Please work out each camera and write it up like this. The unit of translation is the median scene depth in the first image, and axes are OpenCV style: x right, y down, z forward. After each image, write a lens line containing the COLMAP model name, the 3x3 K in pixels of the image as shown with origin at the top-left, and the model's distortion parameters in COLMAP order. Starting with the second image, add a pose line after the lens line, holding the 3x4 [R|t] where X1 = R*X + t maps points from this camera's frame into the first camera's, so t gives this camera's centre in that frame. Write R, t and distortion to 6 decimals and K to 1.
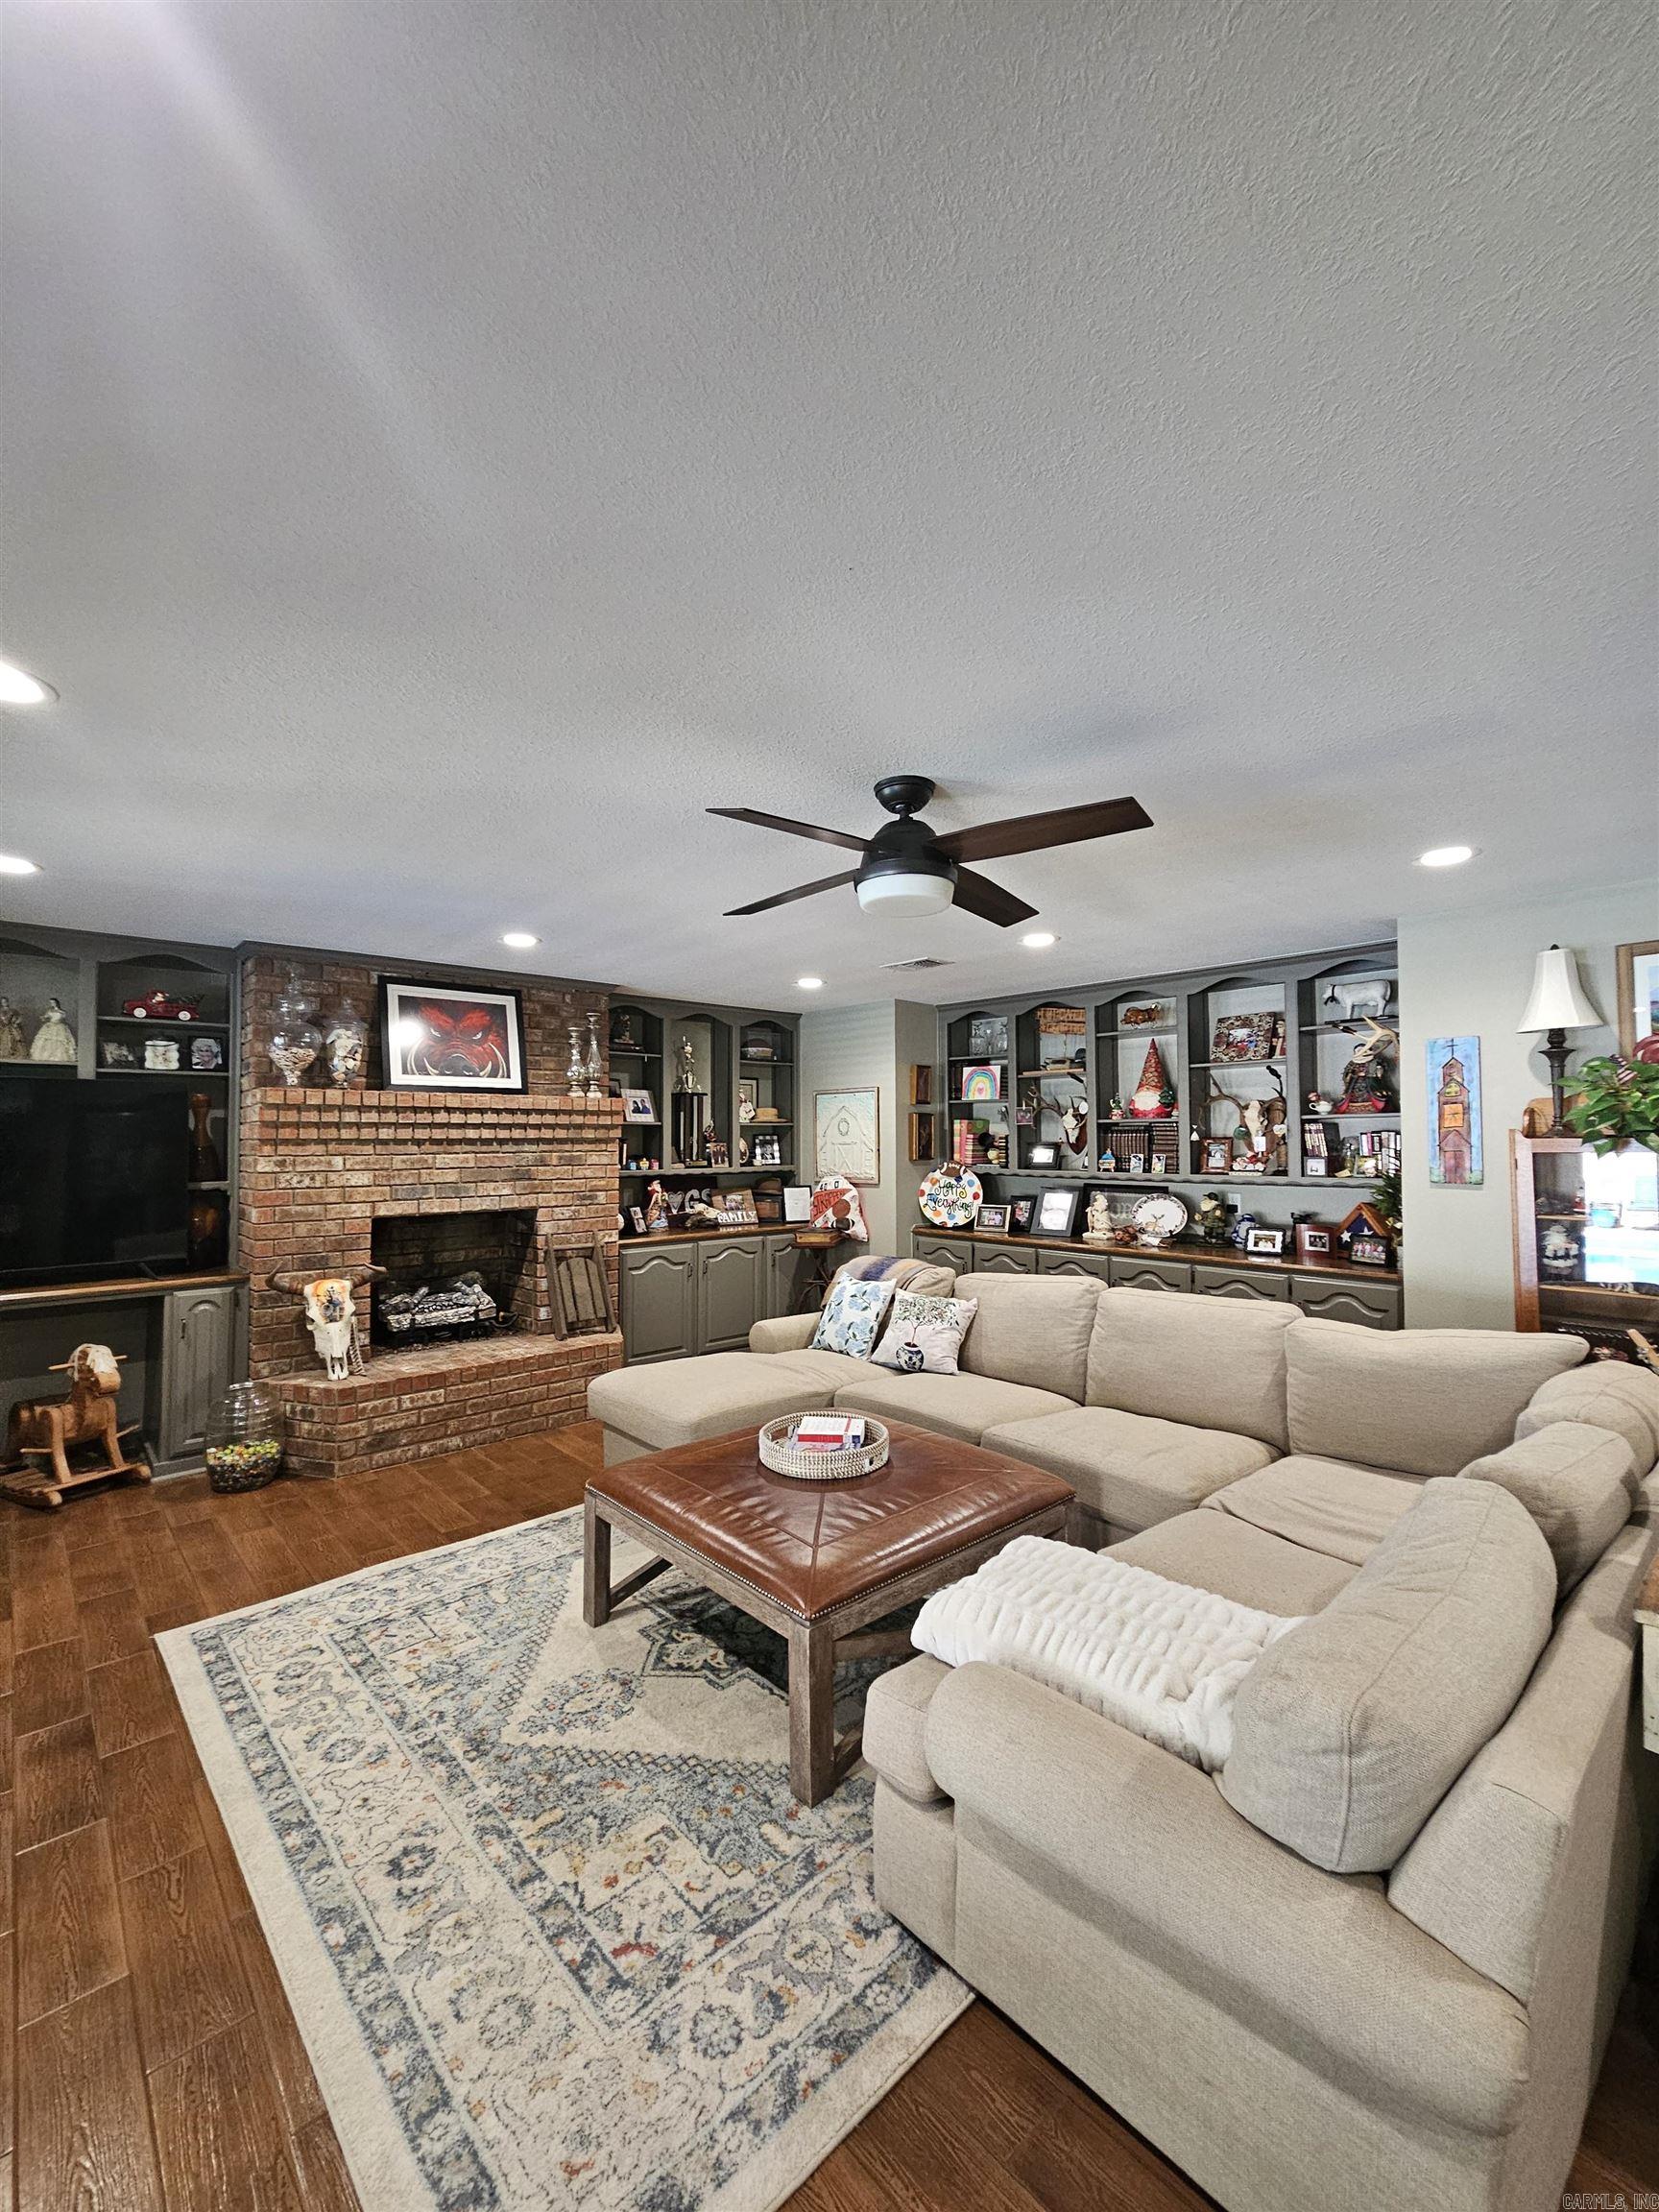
lens RADIAL K [[904.2, 0, 819.0], [0, 904.2, 1109.6], [0, 0, 1]] dist [-0.001894, 0.000242]
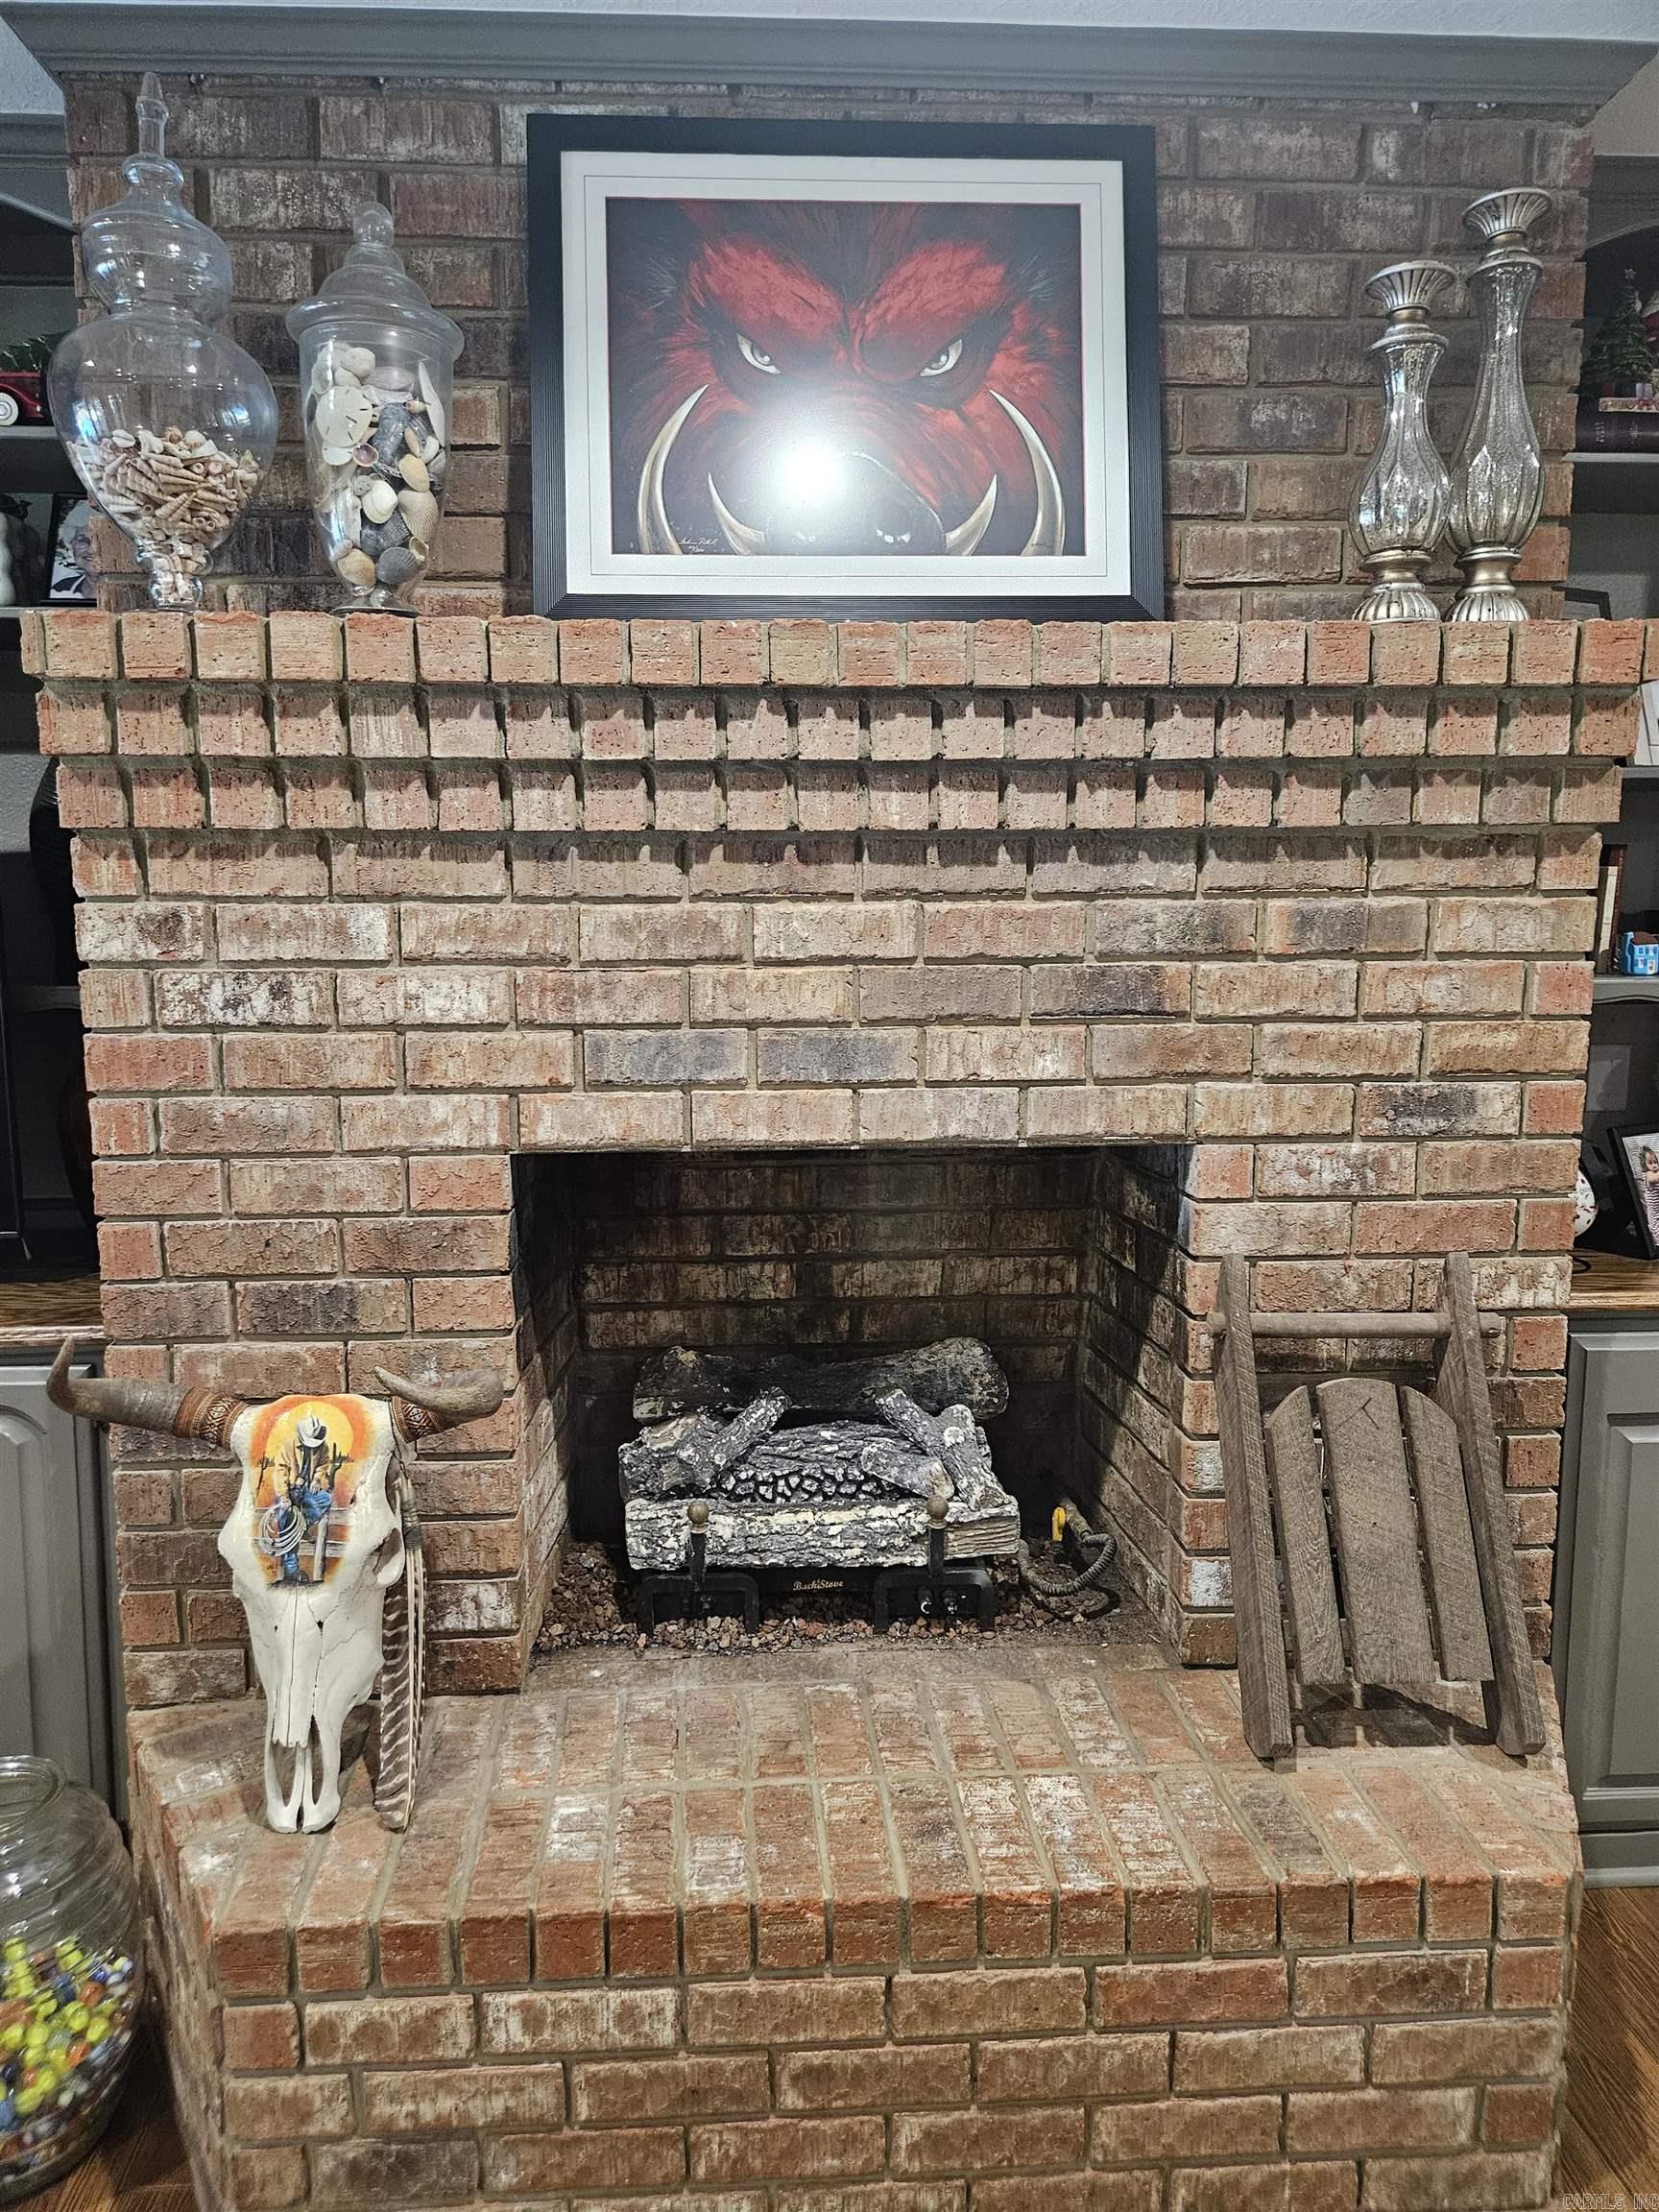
lens RADIAL K [[1454.1, 0, 809.6], [0, 1454.1, 1103.8], [0, 0, 1]] dist [0.042716, -0.008317]
pose [[0.786435, 0.087581, -0.611432, -0.171308], [0.020268, 0.985705, 0.167259, 0.037832], [0.617340, -0.143931, 0.773418, 0.692233]]
